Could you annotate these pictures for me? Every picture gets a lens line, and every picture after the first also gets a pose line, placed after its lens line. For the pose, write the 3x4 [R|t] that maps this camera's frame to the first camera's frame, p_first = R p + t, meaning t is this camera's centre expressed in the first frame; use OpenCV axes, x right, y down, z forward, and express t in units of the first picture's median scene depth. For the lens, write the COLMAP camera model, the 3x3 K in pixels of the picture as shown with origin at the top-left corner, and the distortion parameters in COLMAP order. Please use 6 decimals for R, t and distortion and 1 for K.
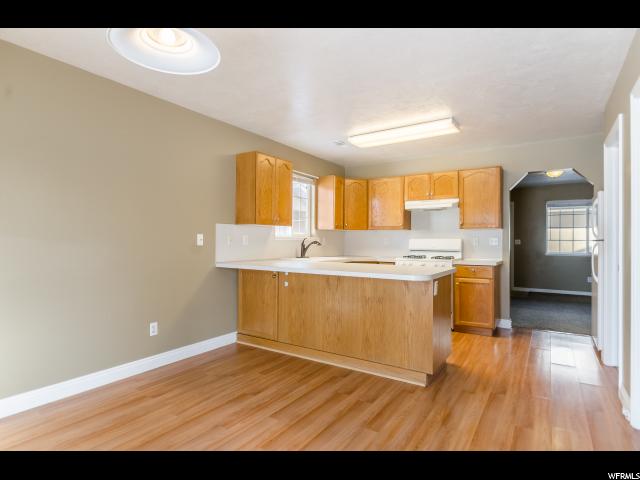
lens RADIAL K [[353.9, 0, 320.0], [0, 353.9, 240.0], [0, 0, 1]] dist [0.000201, 0.000117]
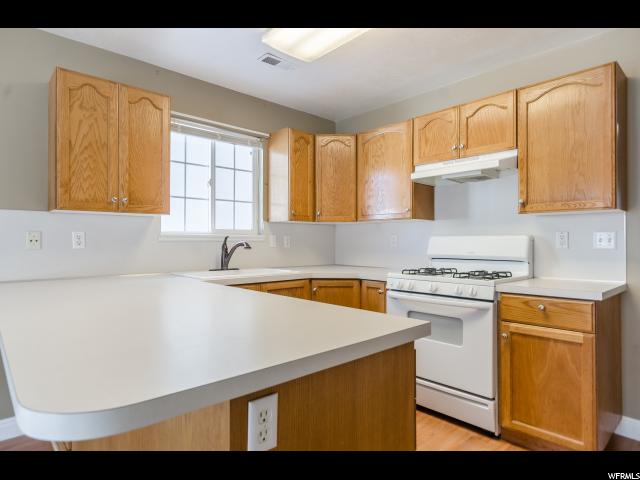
lens RADIAL K [[376.1, 0, 318.5], [0, 376.1, 238.0], [0, 0, 1]] dist [-0.006060, -0.002500]
pose [[0.968464, -0.006067, -0.249081, 0.242321], [0.004185, 0.999959, -0.008085, 0.003454], [0.249119, 0.006788, 0.968449, 0.421663]]
